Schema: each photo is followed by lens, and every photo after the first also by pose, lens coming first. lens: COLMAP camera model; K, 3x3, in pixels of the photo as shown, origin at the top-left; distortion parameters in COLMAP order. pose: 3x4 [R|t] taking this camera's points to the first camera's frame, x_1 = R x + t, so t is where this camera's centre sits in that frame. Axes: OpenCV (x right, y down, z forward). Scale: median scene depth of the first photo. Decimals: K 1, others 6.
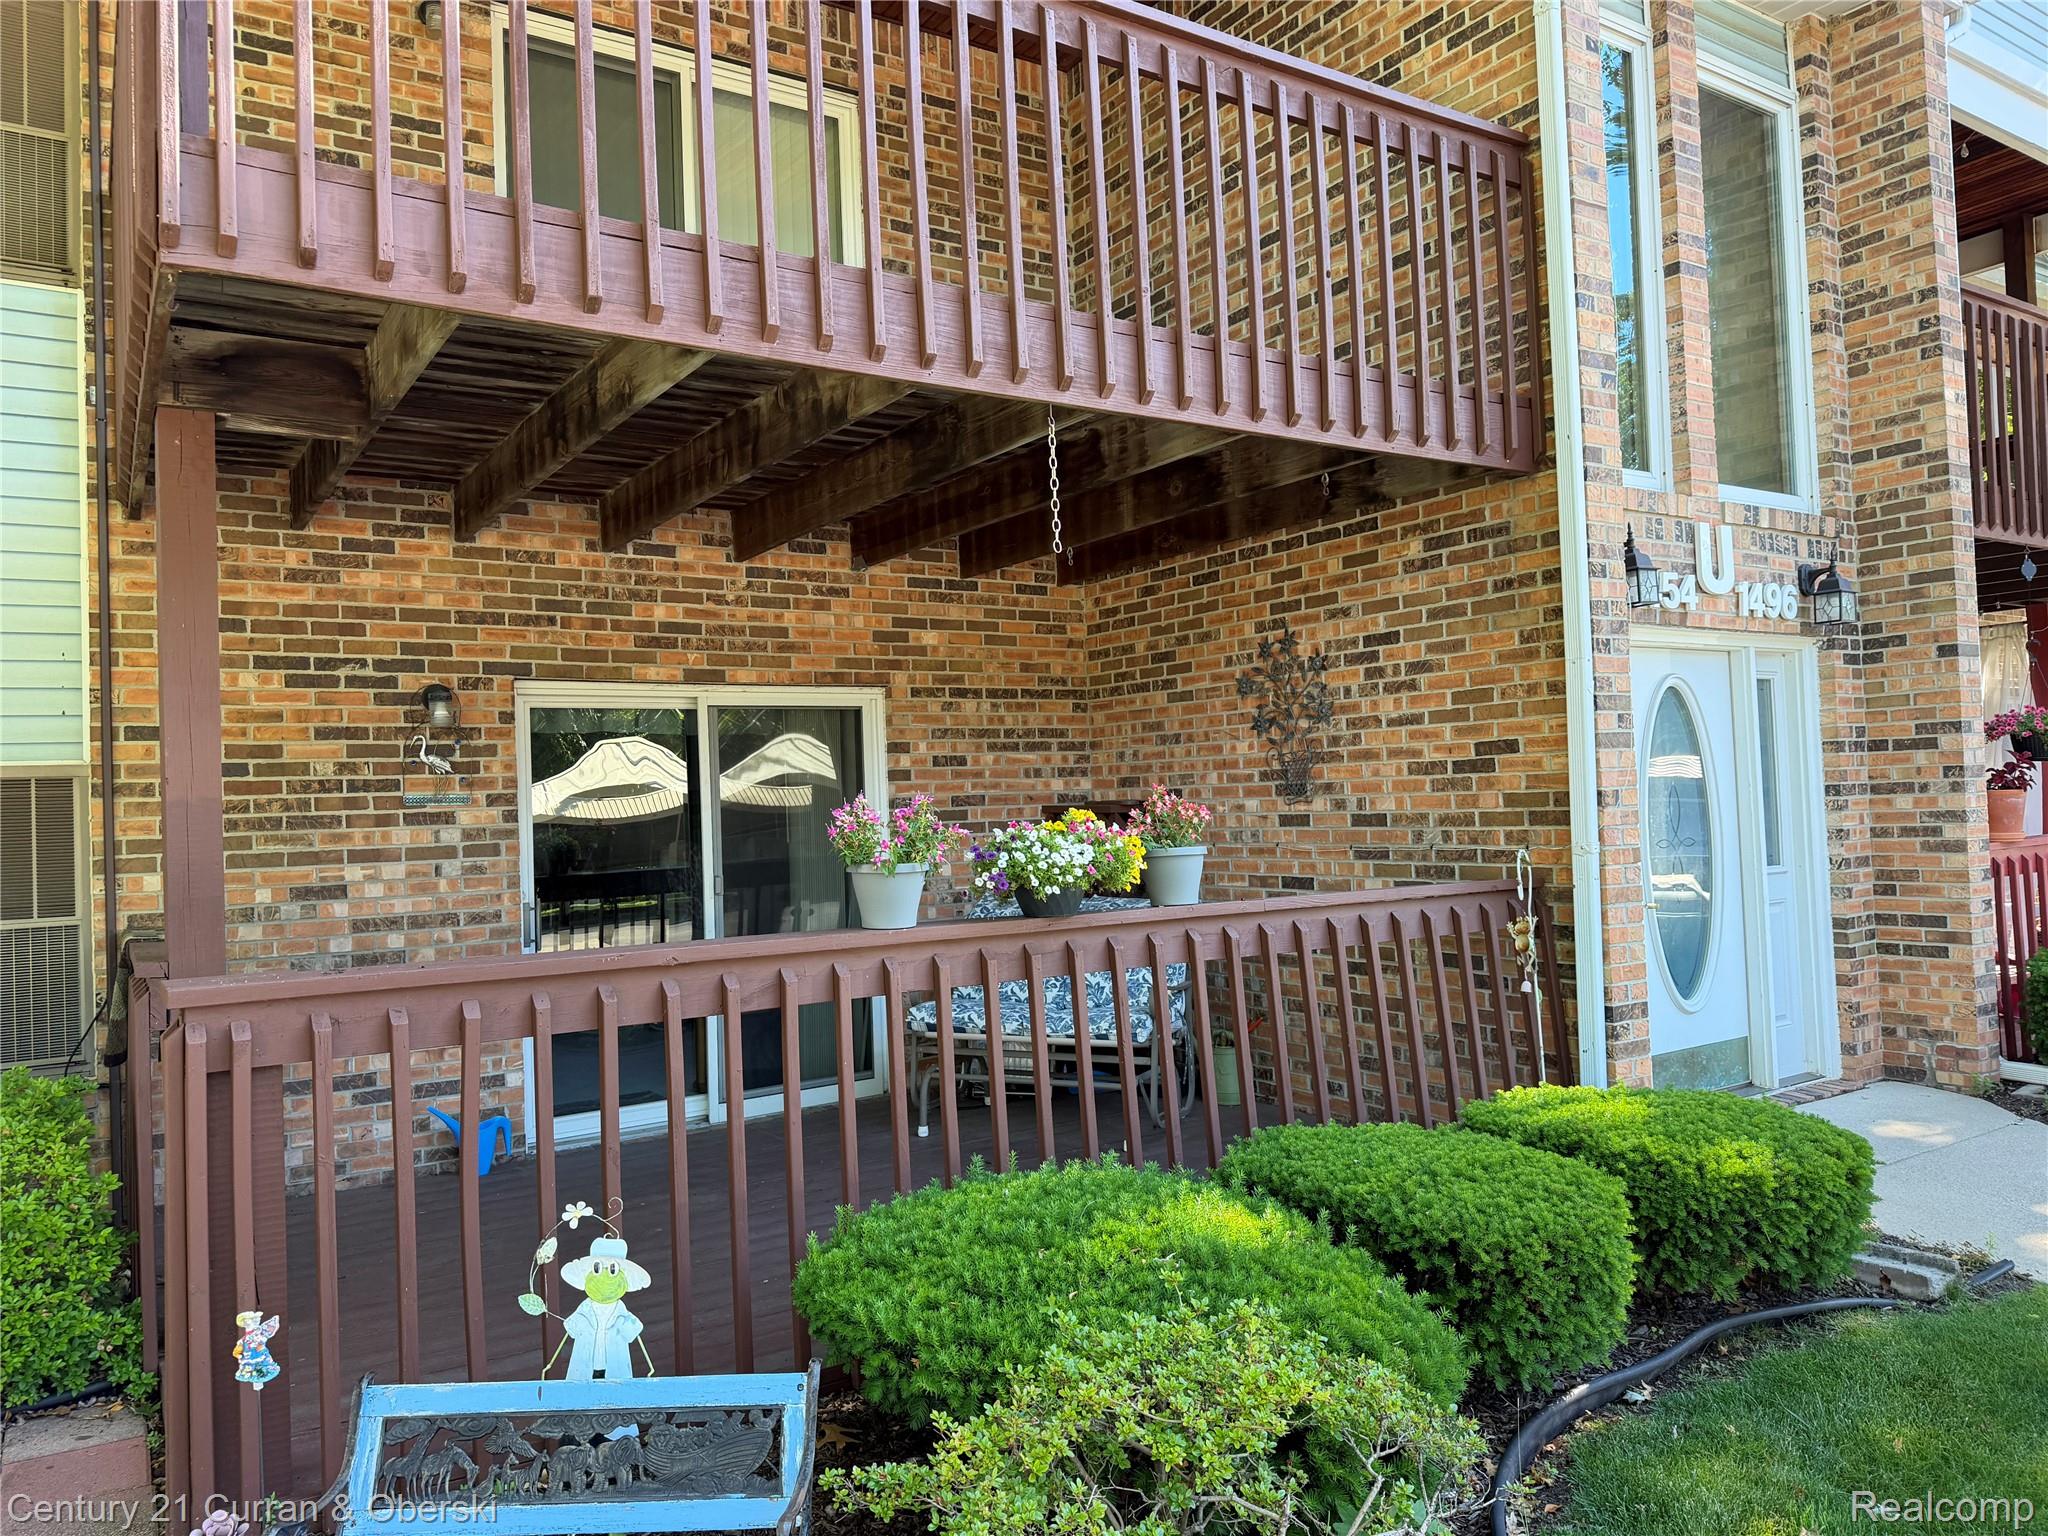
lens RADIAL K [[1444.3, 0, 1031.0], [0, 1444.3, 759.2], [0, 0, 1]] dist [0.155035, -0.294677]
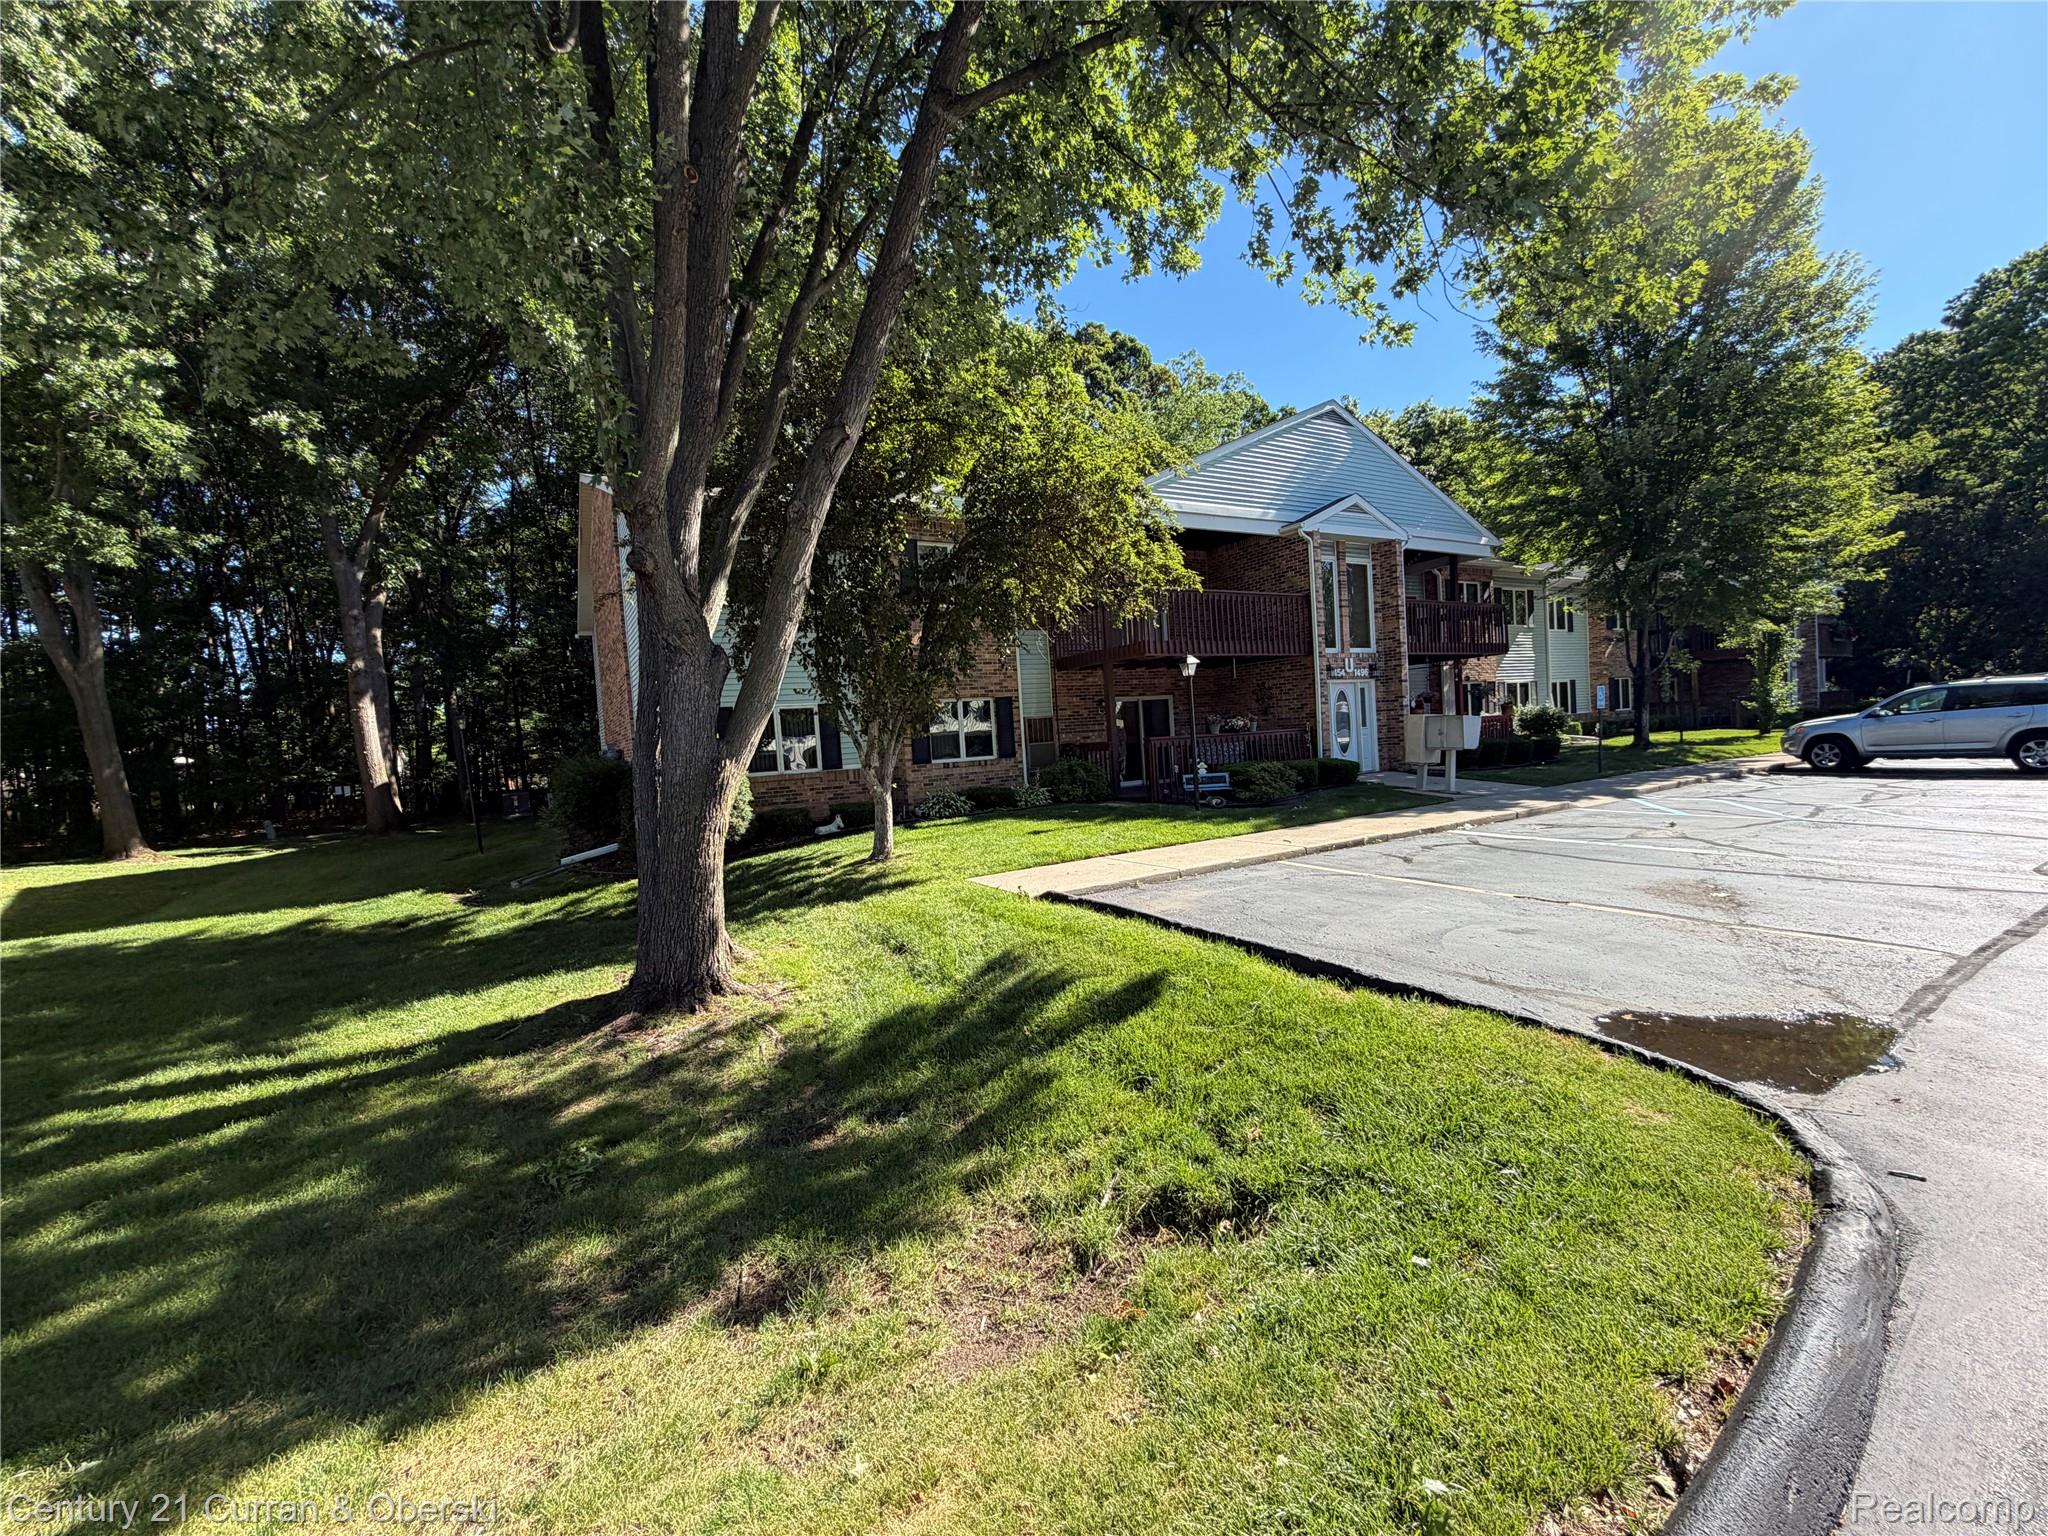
lens RADIAL K [[816.3, 0, 1018.3], [0, 816.3, 772.5], [0, 0, 1]] dist [0.003335, -0.000509]
pose [[0.997971, -0.024939, -0.058576, -0.520557], [0.029206, 0.996892, 0.073163, -0.008089], [0.056569, -0.074725, 0.995598, -1.912363]]
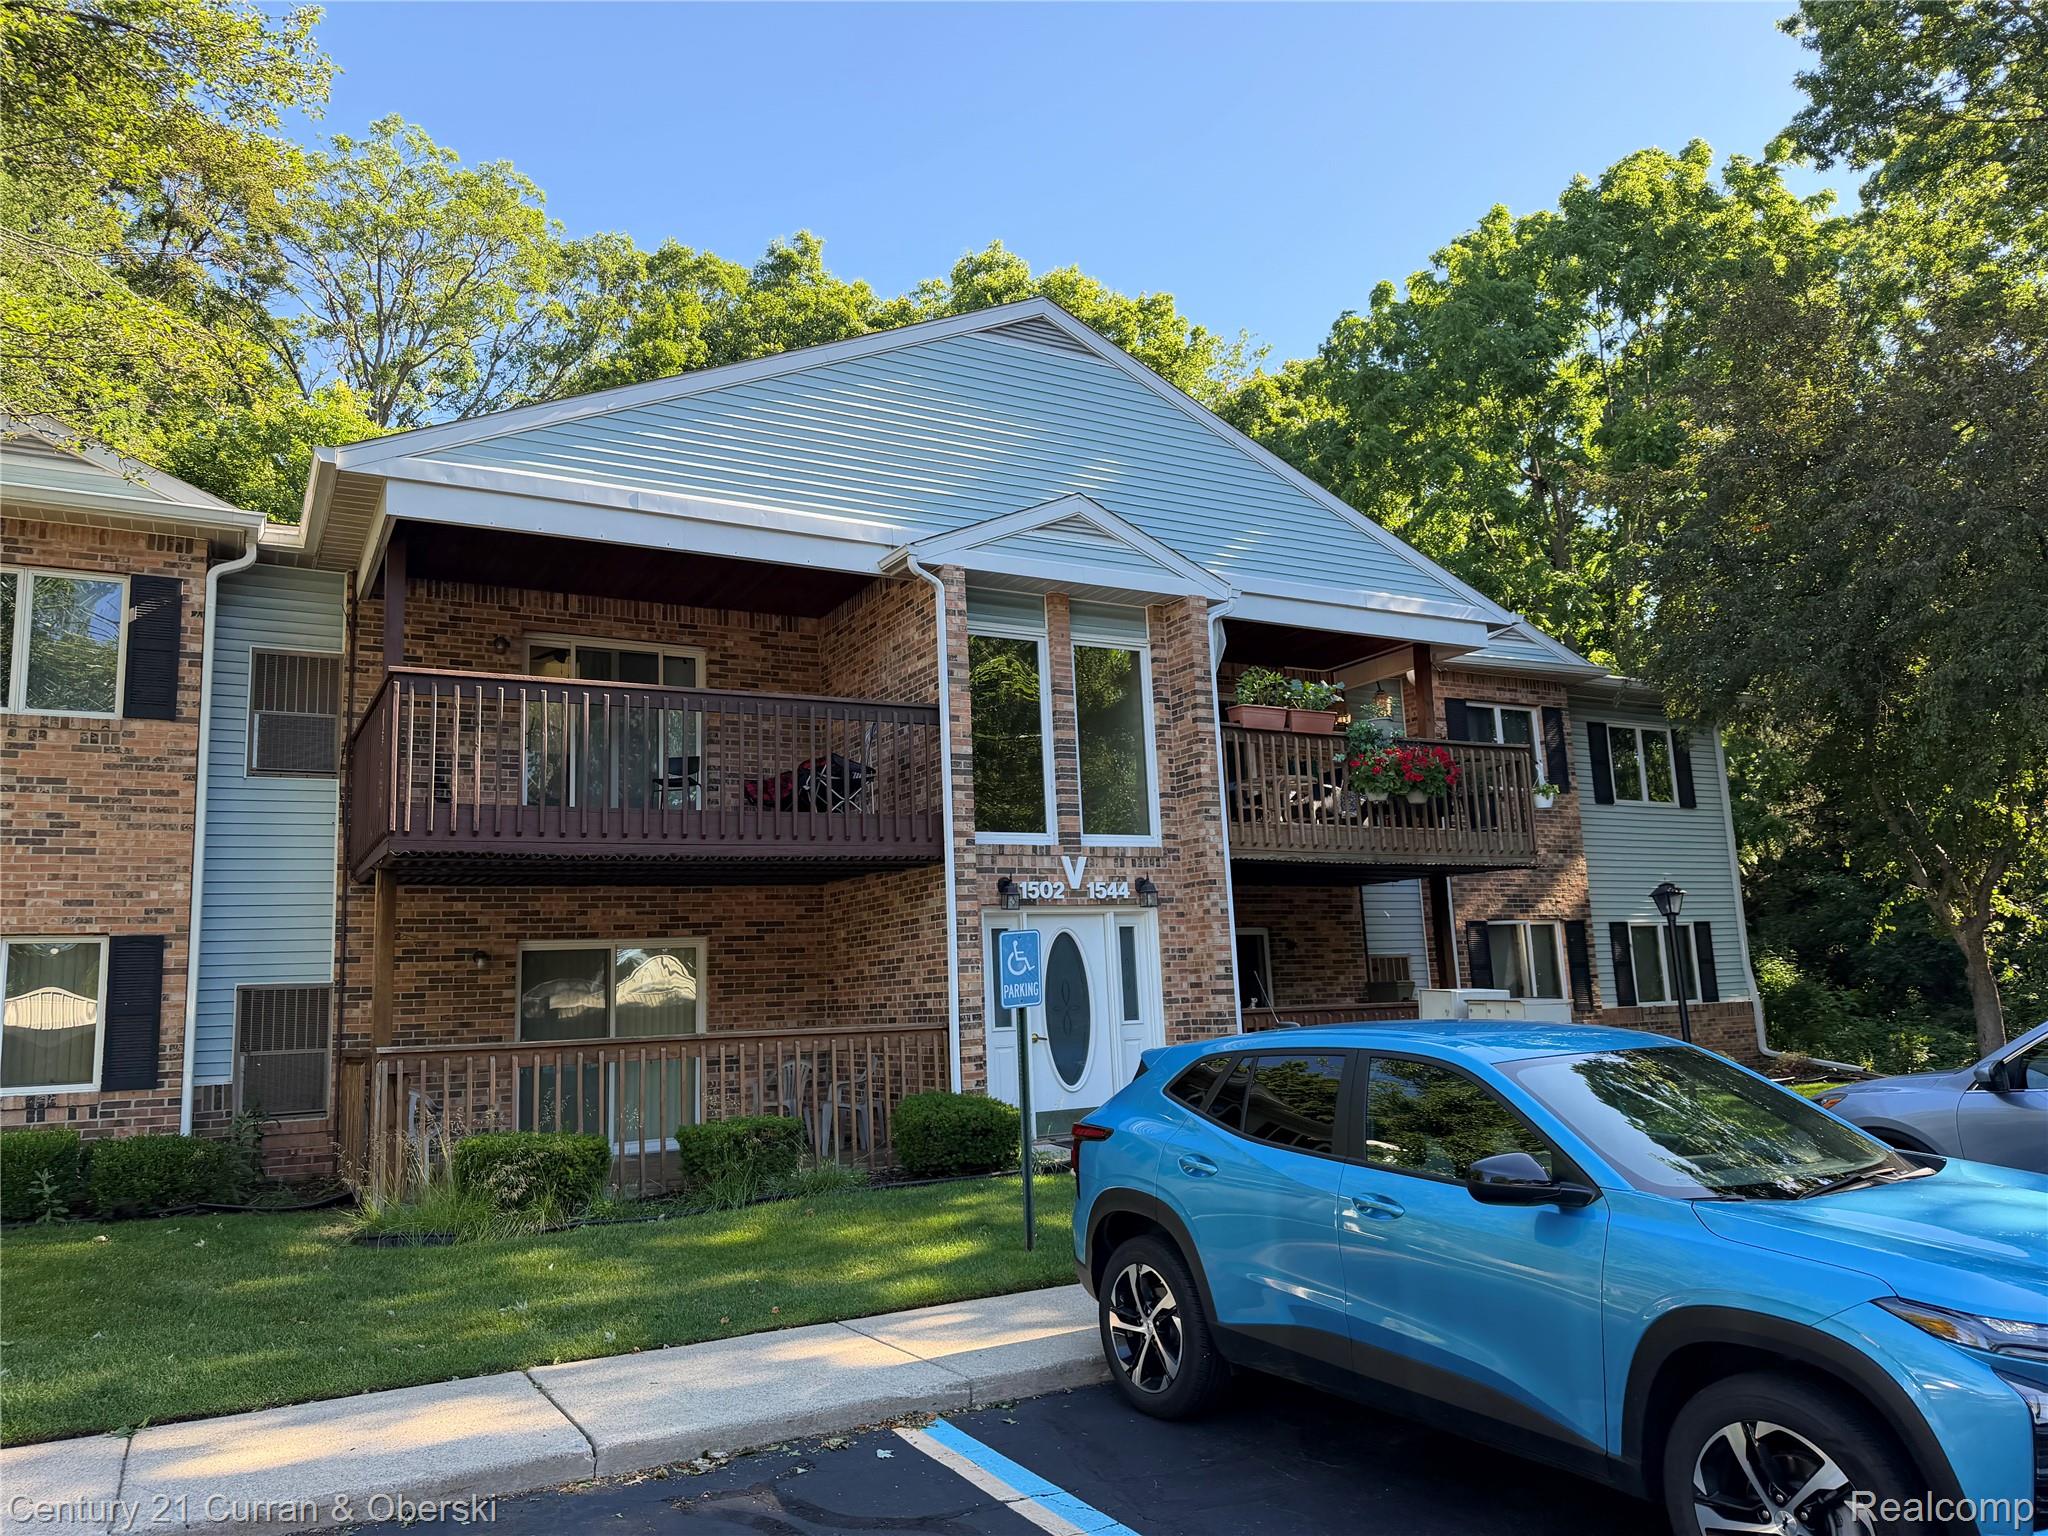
lens RADIAL K [[1444.3, 0, 1031.0], [0, 1444.3, 759.2], [0, 0, 1]] dist [0.155035, -0.294677]
pose [[0.997149, -0.019147, -0.072987, 0.571013], [0.008926, 0.990409, -0.137881, -0.010508], [0.074927, 0.136837, 0.987756, -1.126139]]
